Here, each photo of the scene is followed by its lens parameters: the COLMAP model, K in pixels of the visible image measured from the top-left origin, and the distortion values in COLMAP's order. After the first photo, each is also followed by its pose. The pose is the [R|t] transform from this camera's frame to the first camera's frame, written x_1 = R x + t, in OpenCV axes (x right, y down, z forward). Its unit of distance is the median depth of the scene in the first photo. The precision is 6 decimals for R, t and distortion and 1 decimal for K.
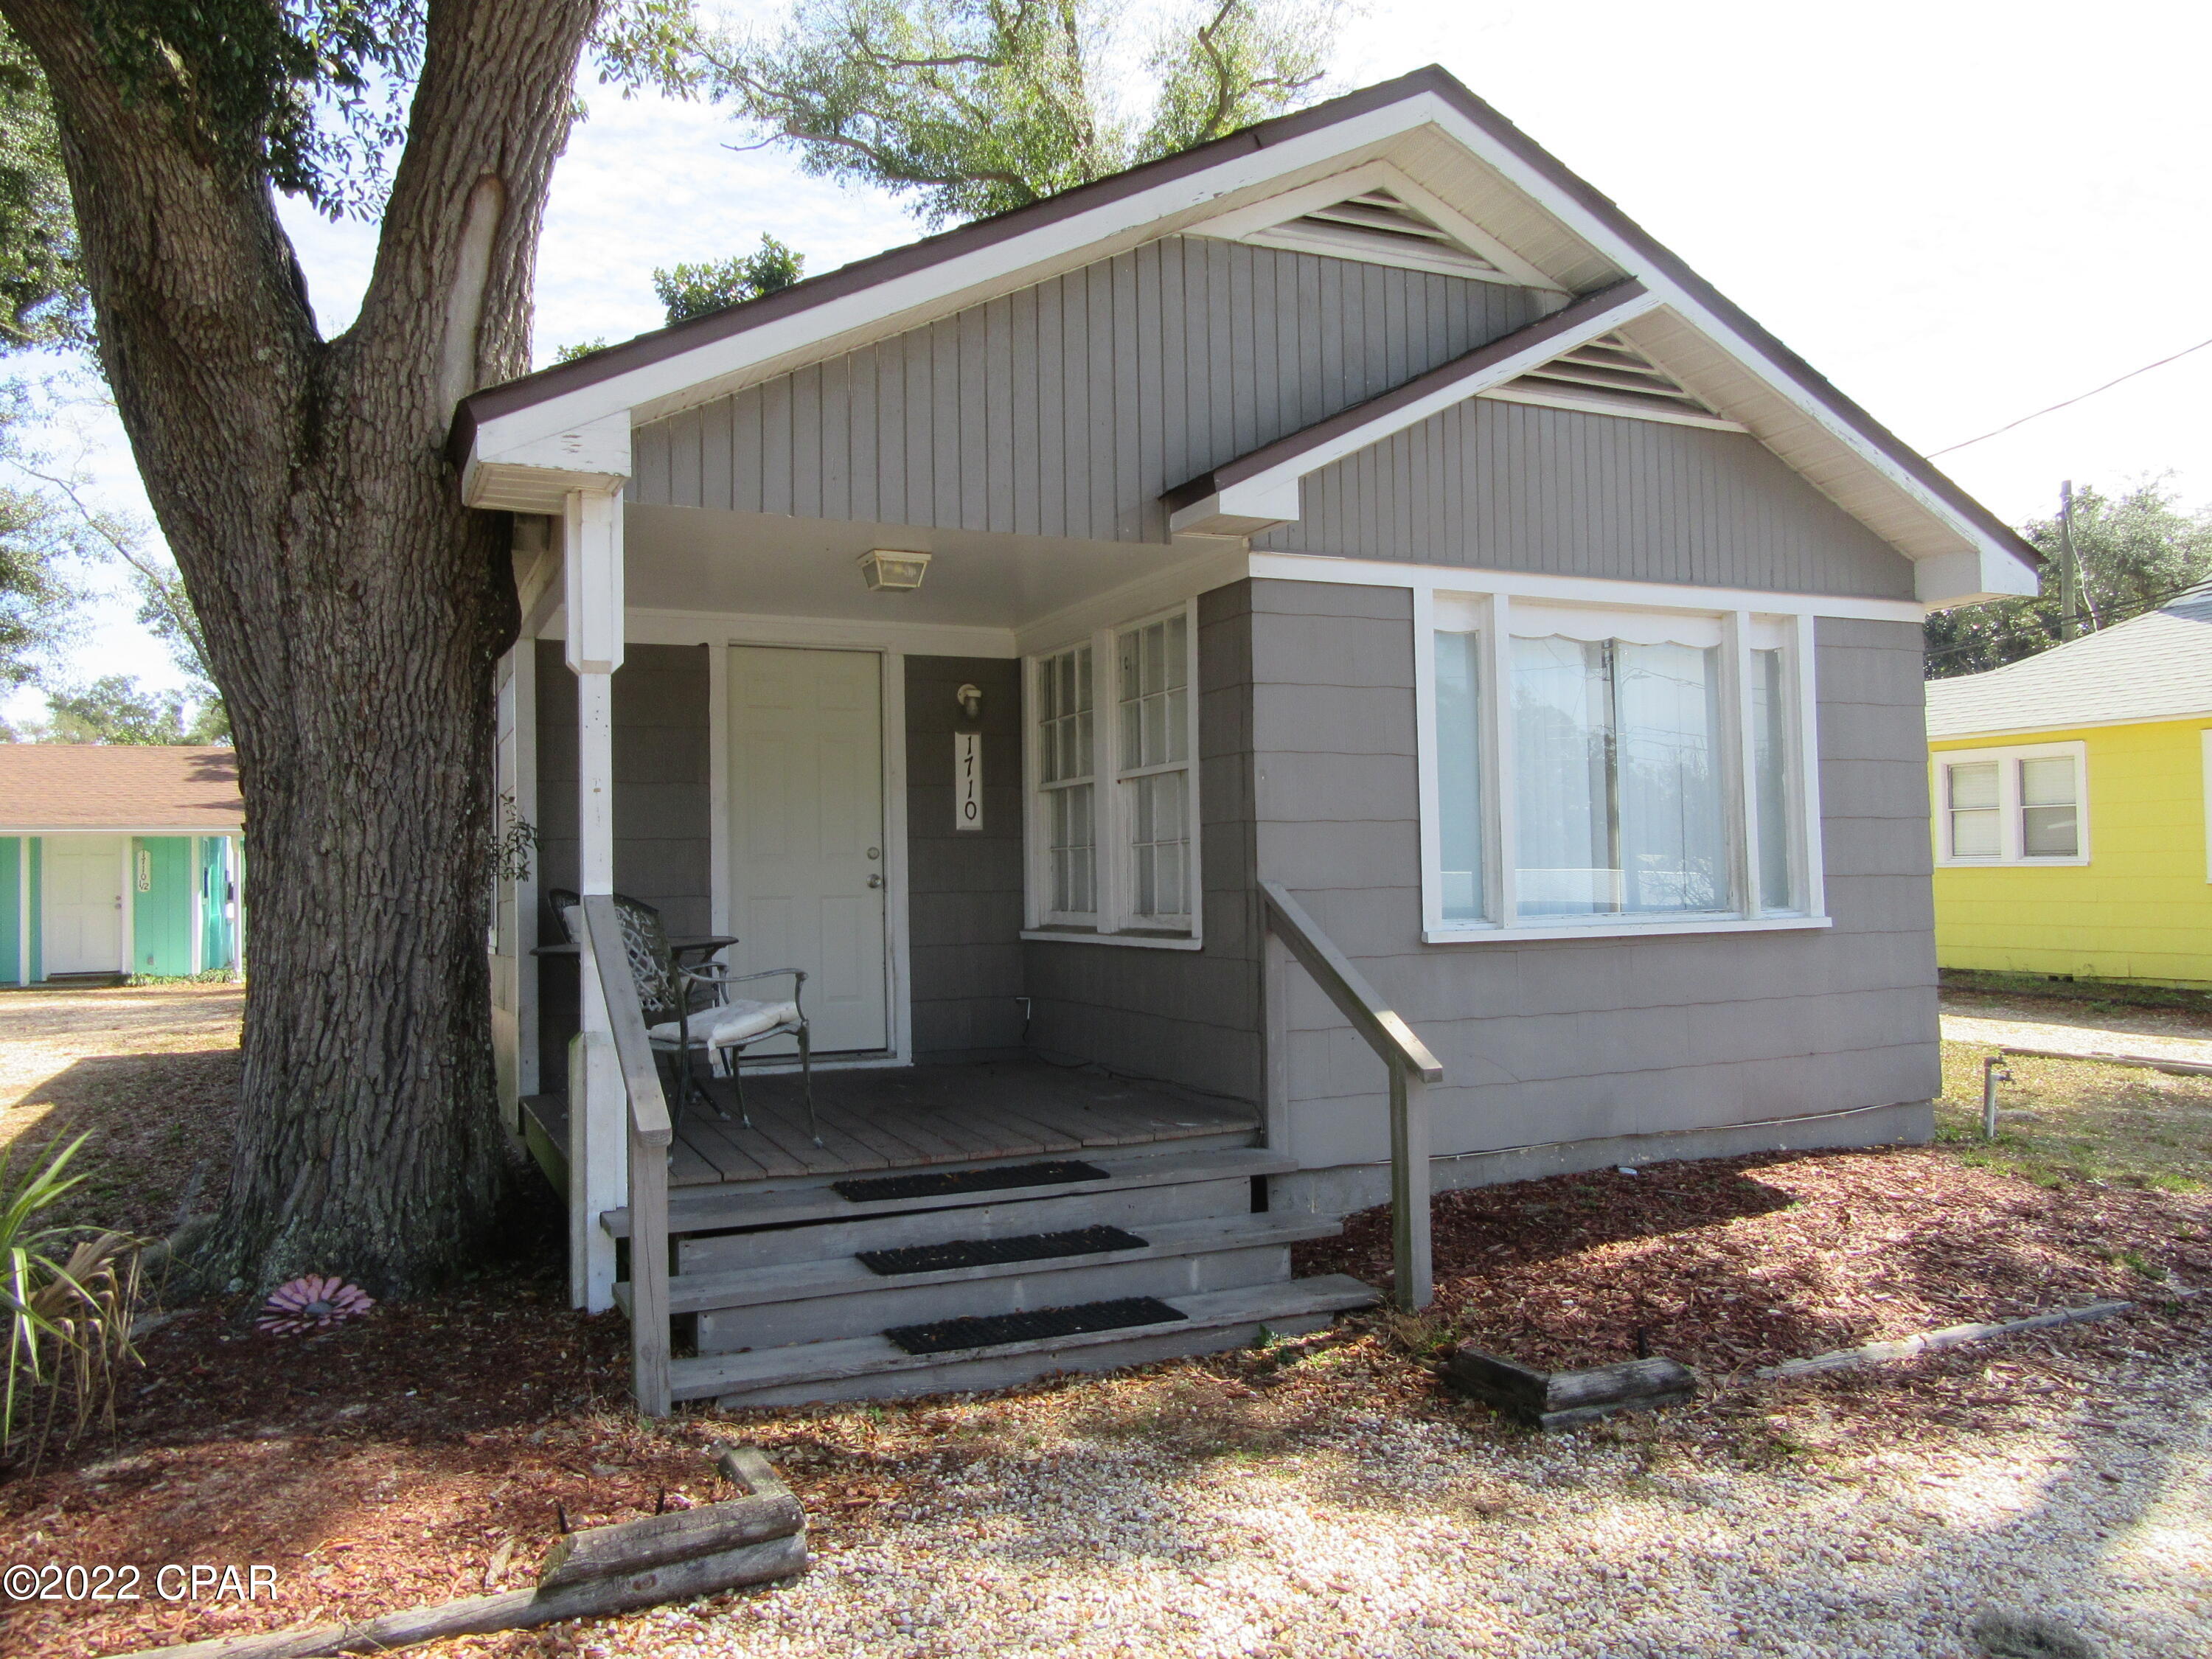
lens RADIAL K [[1627.7, 0, 1105.2], [0, 1627.7, 835.9], [0, 0, 1]] dist [-0.009110, 0.004164]
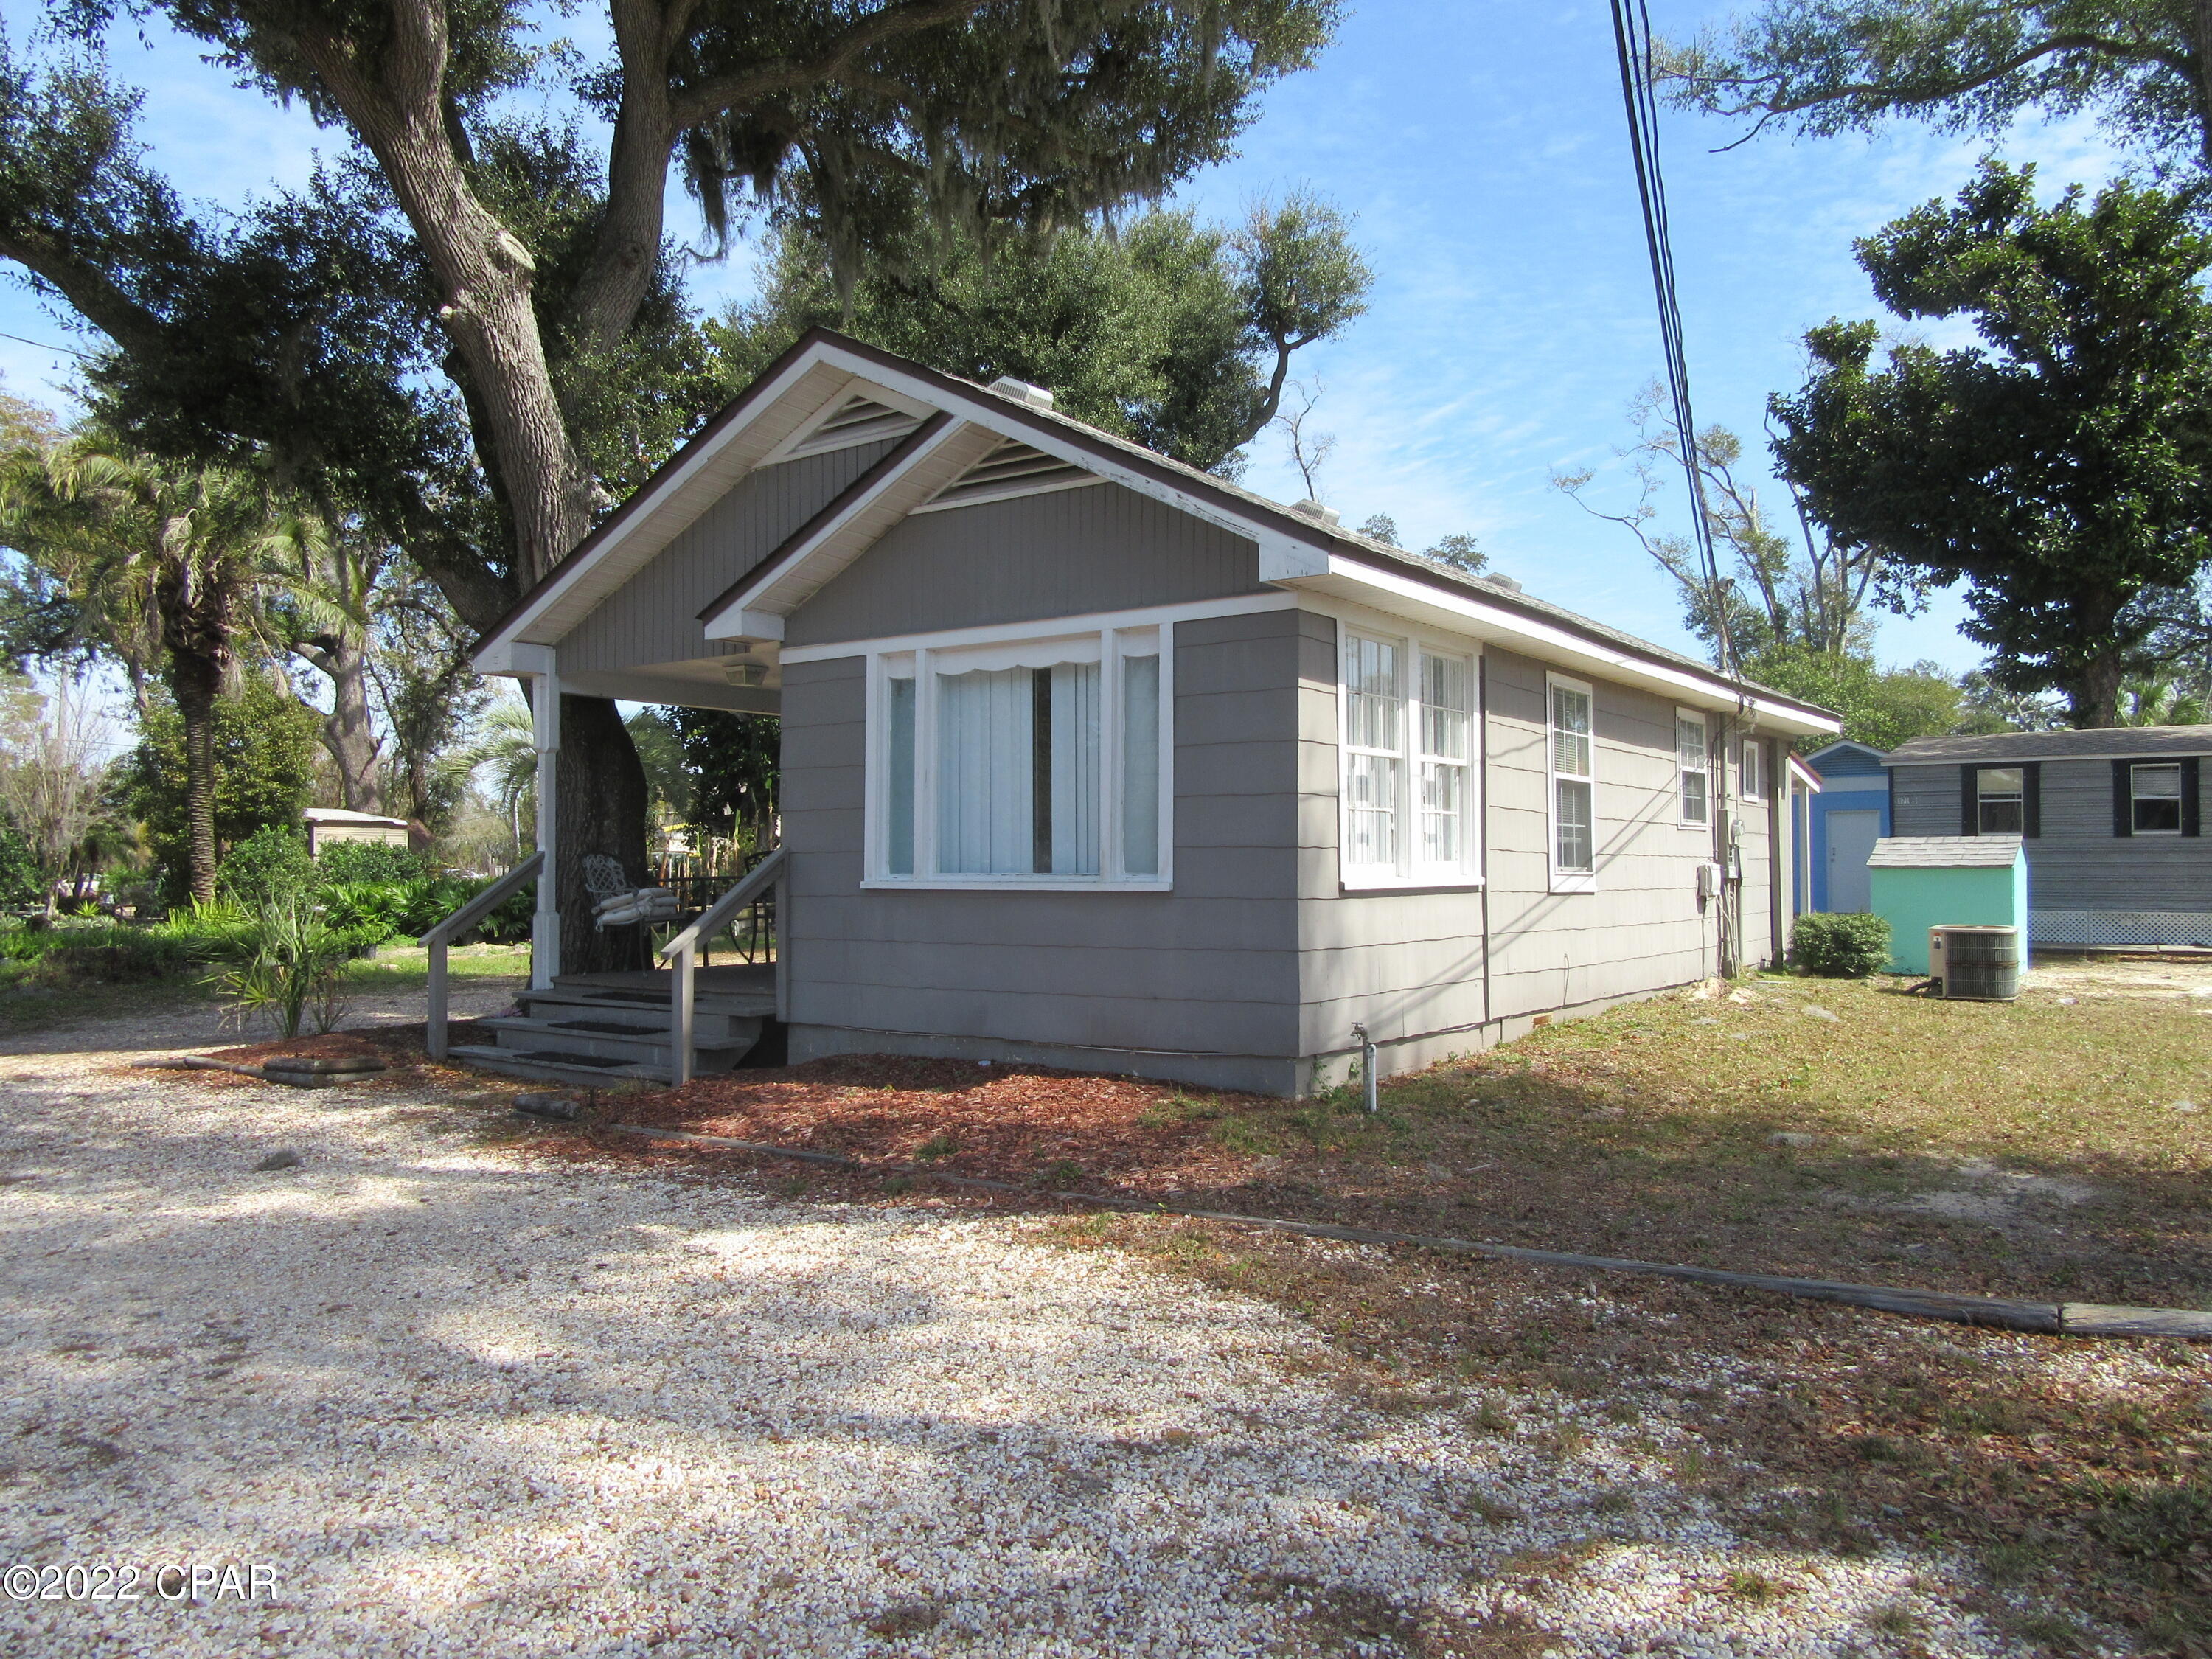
lens RADIAL K [[1627.7, 0, 1105.2], [0, 1627.7, 835.9], [0, 0, 1]] dist [-0.009110, 0.004164]
pose [[0.507141, -0.002026, -0.861861, 1.464461], [0.016515, 0.999836, 0.007368, 0.008135], [0.861705, -0.017970, 0.507092, 0.379641]]
